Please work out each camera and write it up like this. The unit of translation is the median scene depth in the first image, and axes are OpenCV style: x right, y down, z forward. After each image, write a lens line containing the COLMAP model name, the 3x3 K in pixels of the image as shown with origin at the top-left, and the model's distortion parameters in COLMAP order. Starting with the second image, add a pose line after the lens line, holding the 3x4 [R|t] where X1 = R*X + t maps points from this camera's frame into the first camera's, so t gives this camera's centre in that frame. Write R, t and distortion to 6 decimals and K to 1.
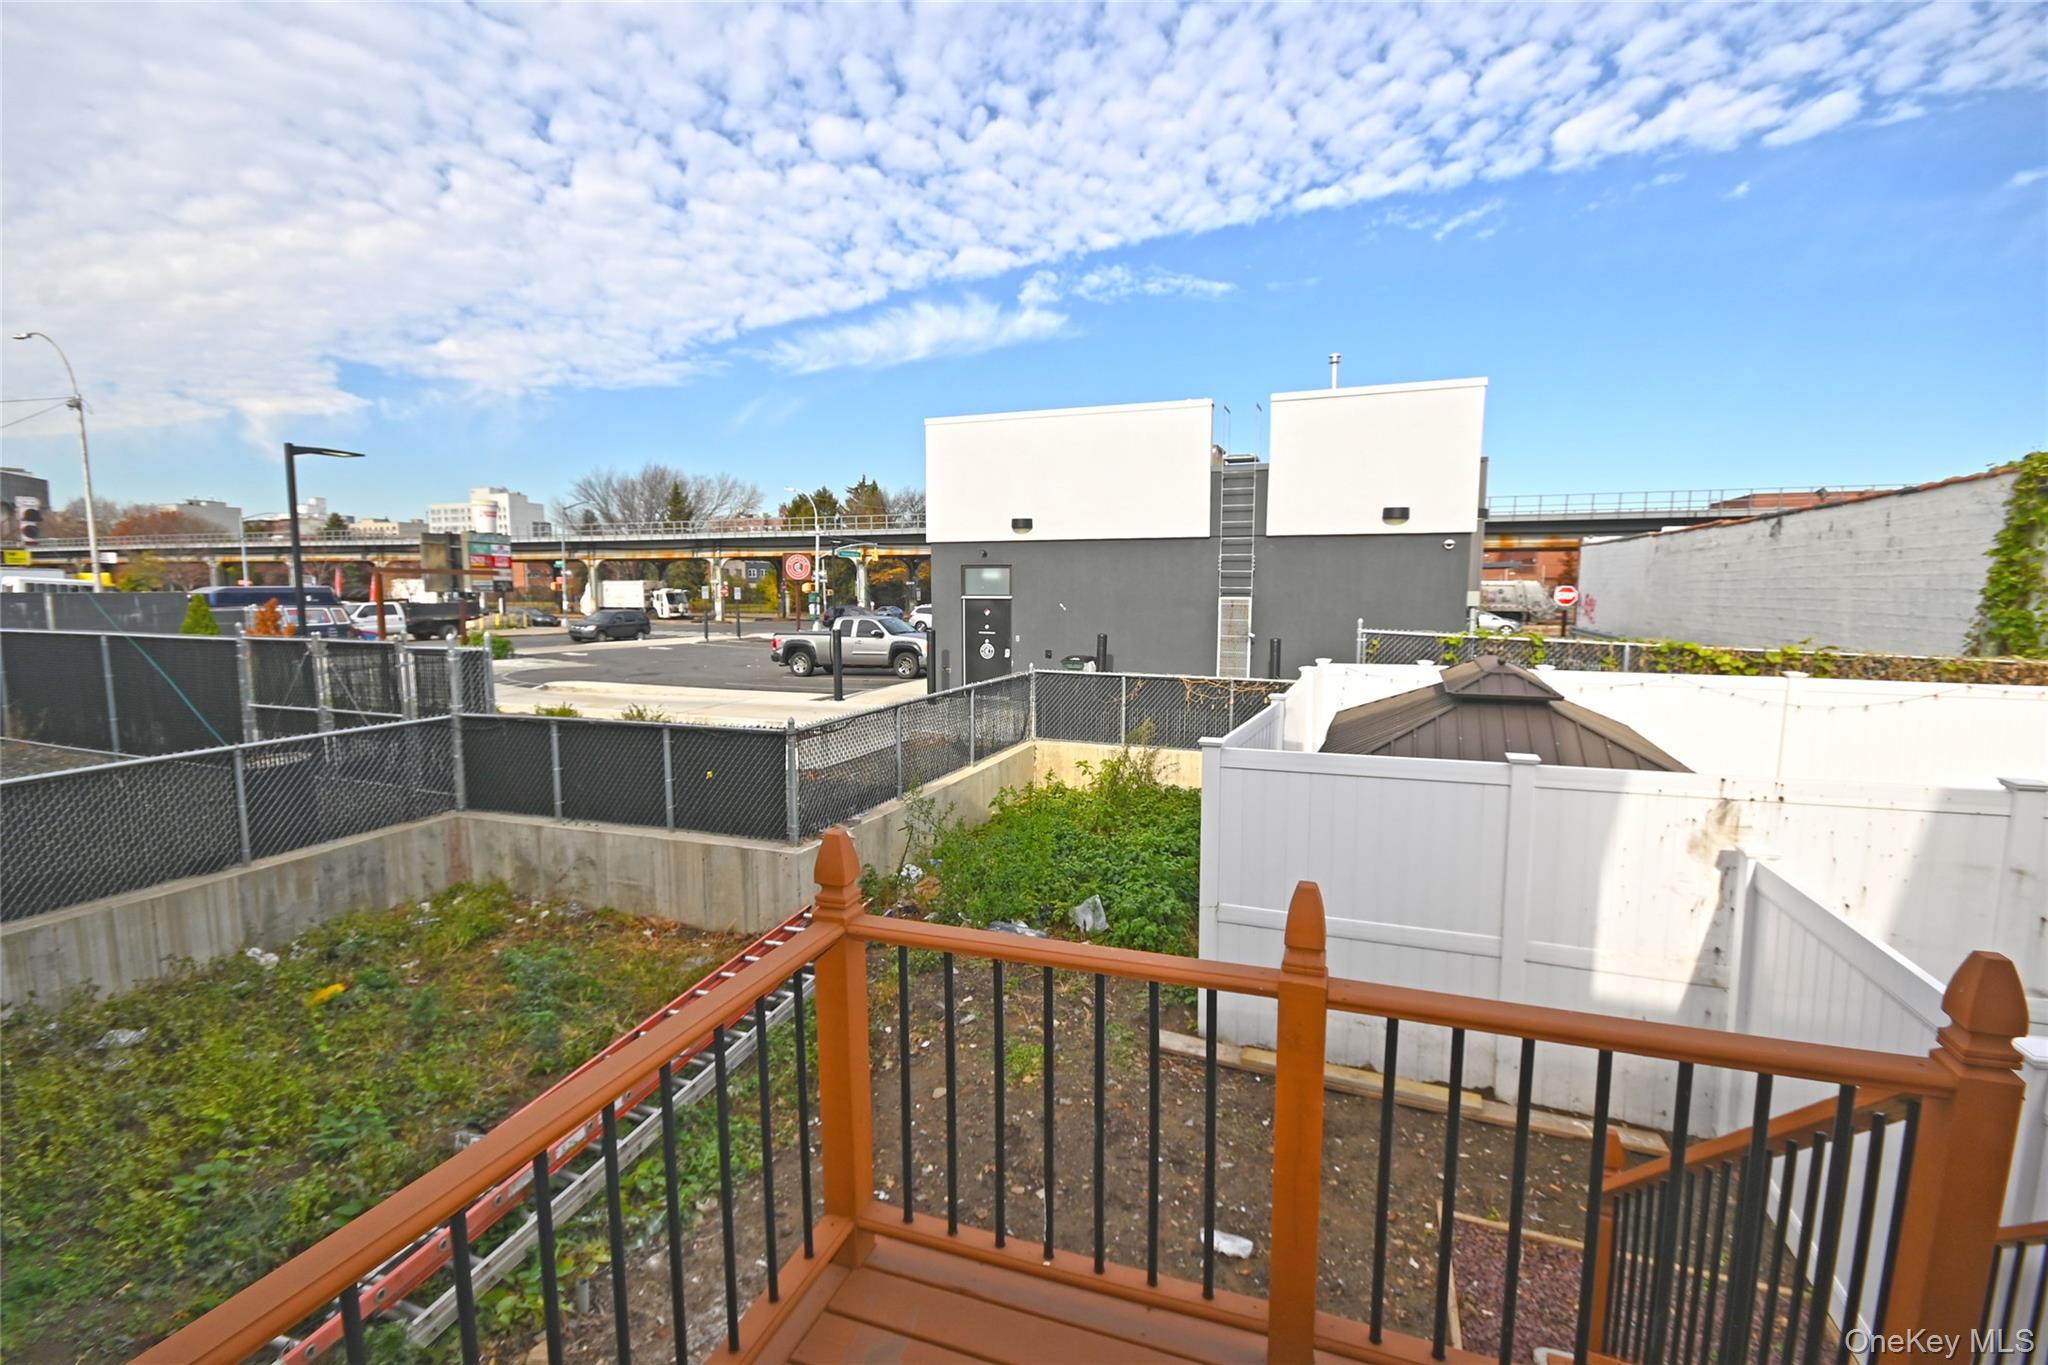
lens RADIAL K [[896.7, 0, 1018.1], [0, 896.7, 685.8], [0, 0, 1]] dist [0.002243, -0.008062]
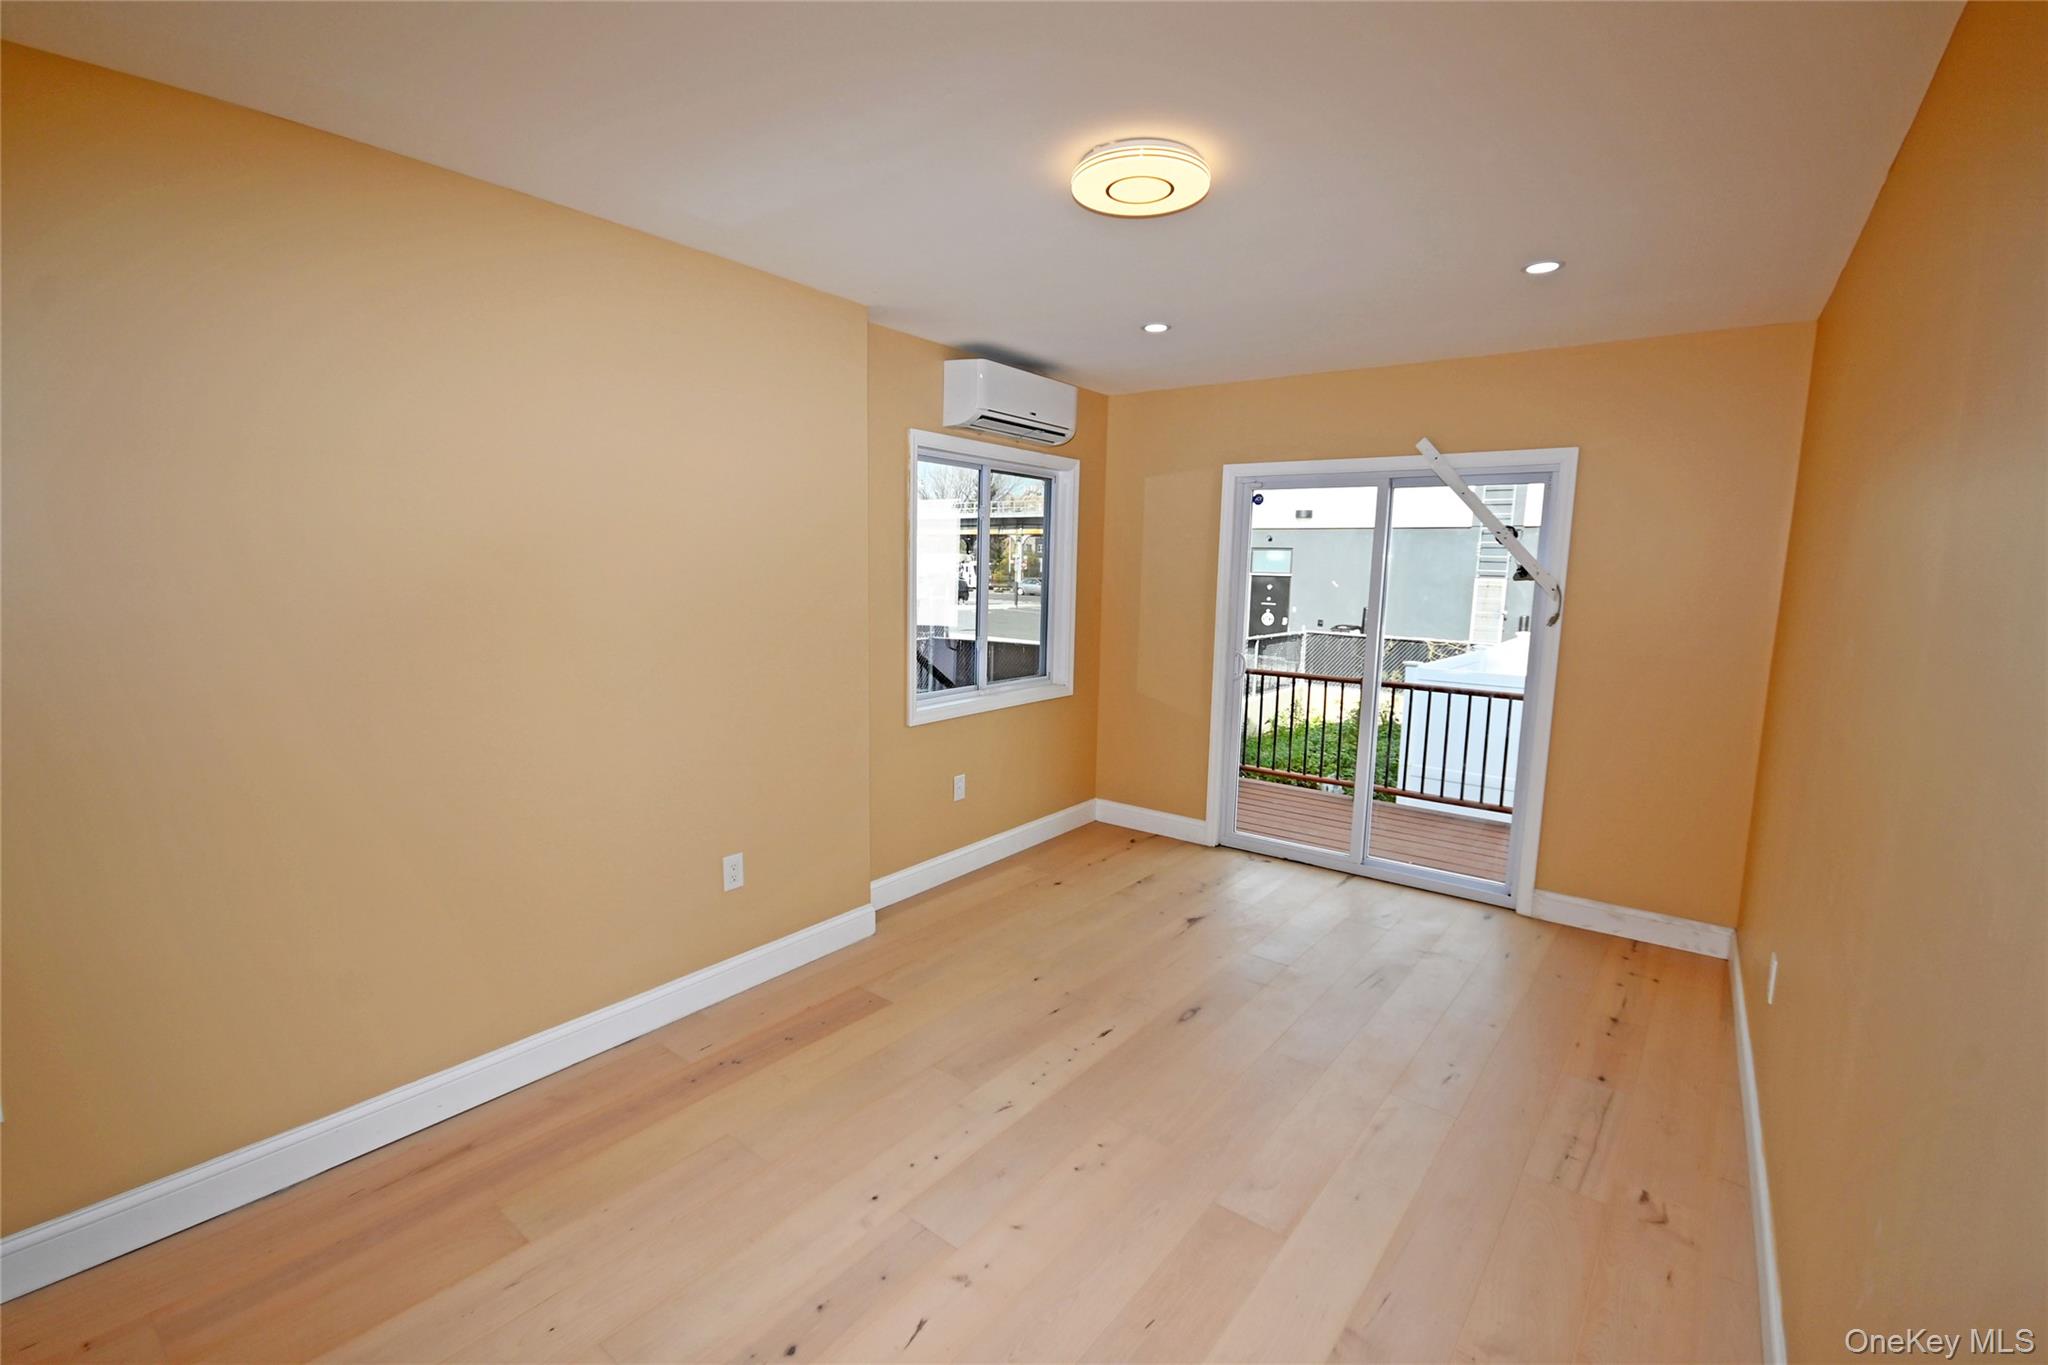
lens RADIAL K [[896.7, 0, 1031.1], [0, 896.7, 673.8], [0, 0, 1]] dist [0.002243, -0.008062]
pose [[0.957995, 0.055913, -0.281283, 0.004389], [-0.052657, 0.998429, 0.019127, 0.030283], [0.281911, -0.003512, 0.959434, -0.256747]]
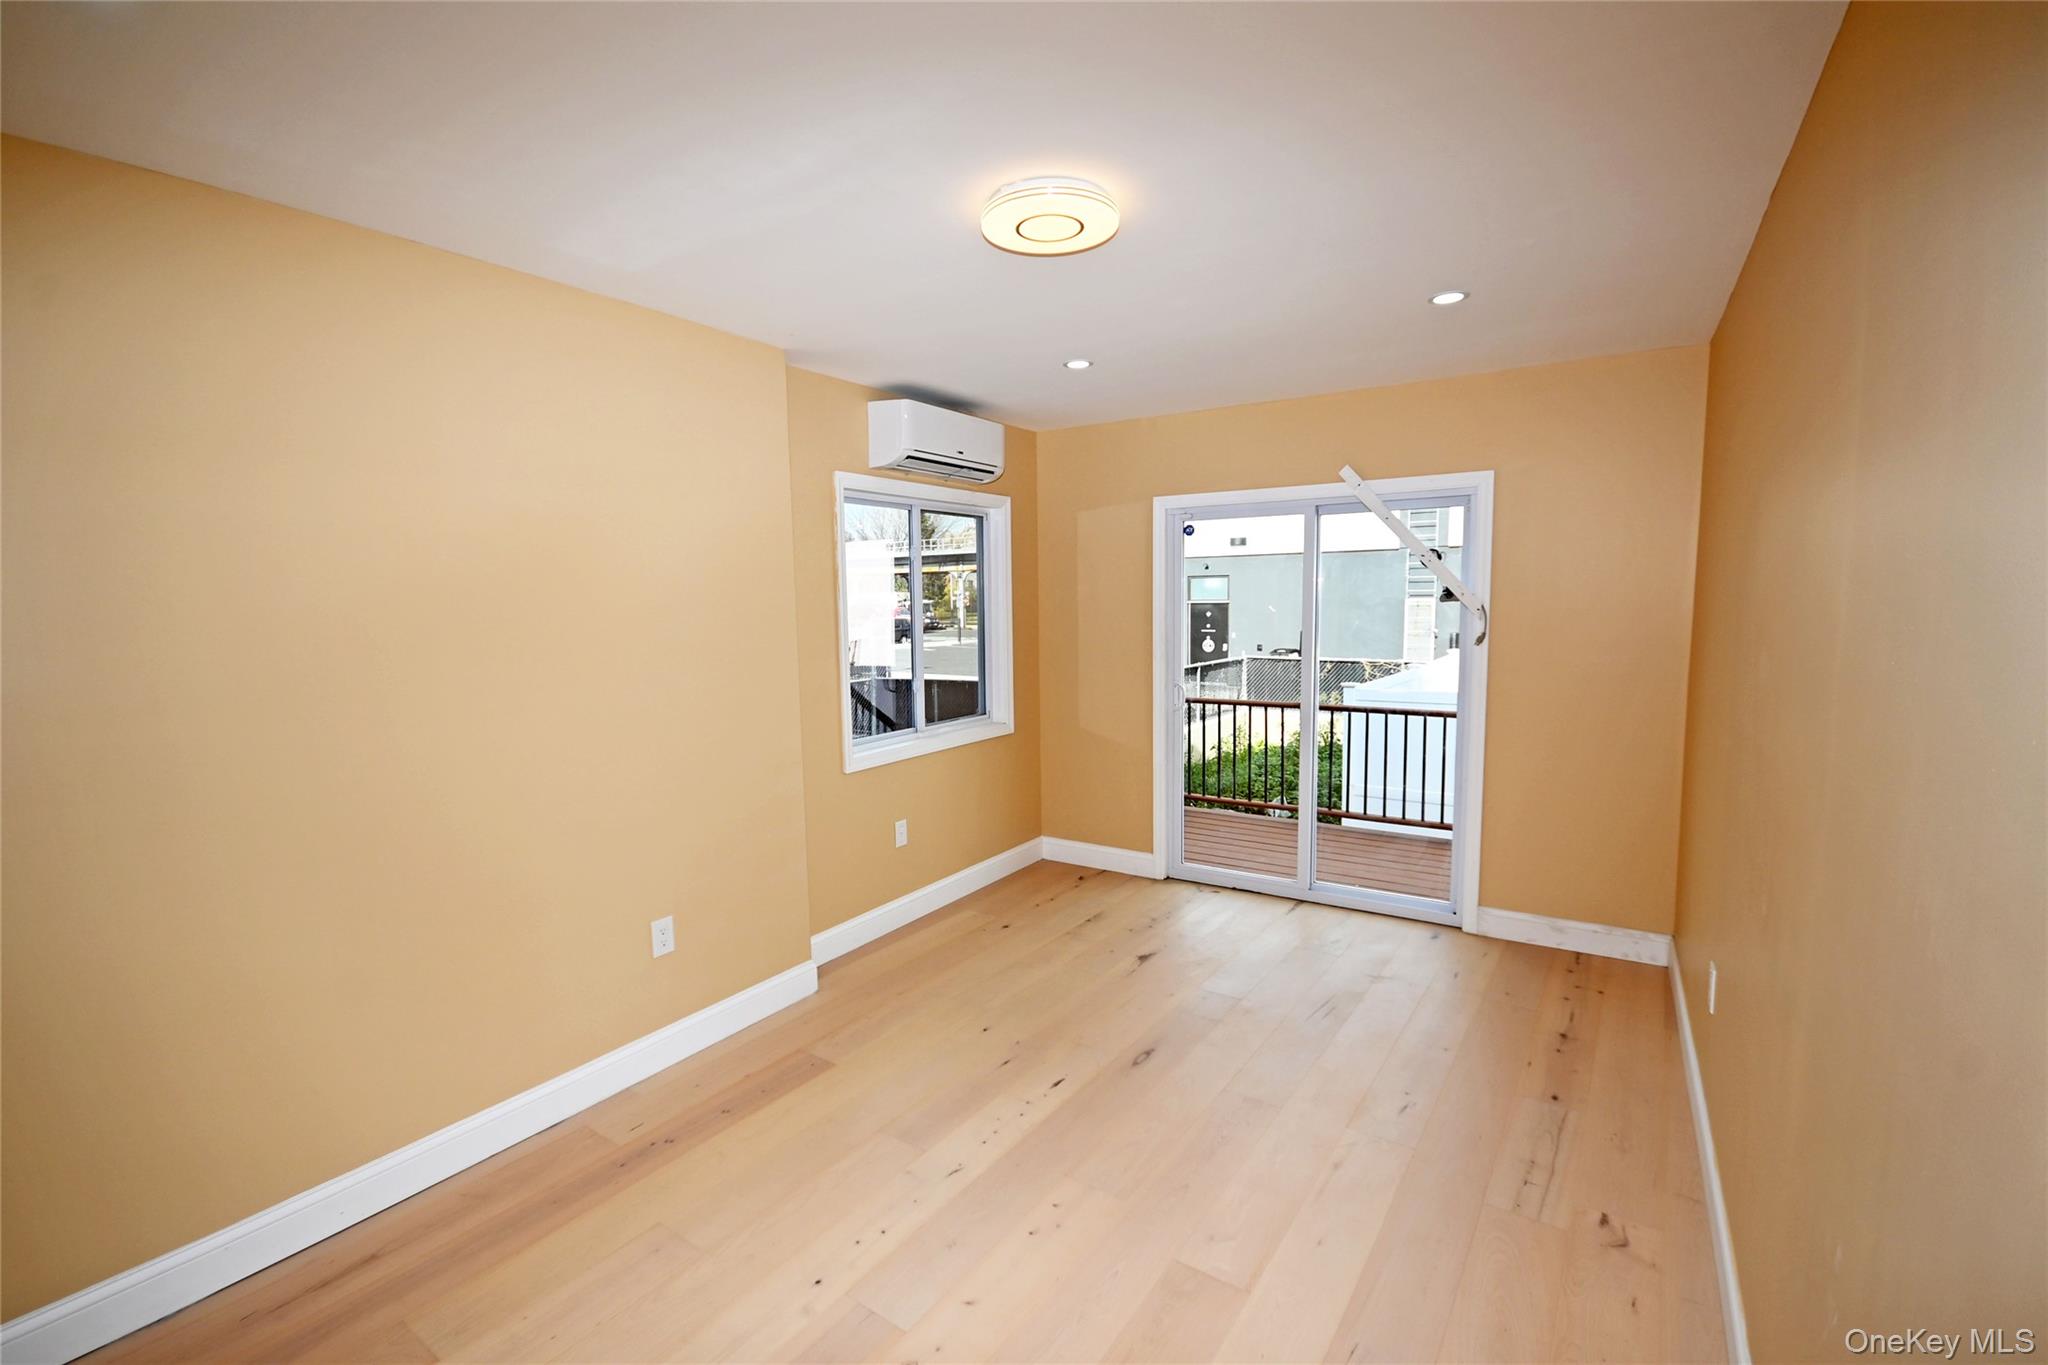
lens RADIAL K [[896.7, 0, 1027.1], [0, 896.7, 674.4], [0, 0, 1]] dist [0.002243, -0.008062]
pose [[0.973505, 0.005663, -0.228597, 0.005057], [-0.010633, 0.999733, -0.020513, 0.029687], [0.228420, 0.022400, 0.973305, -0.254815]]
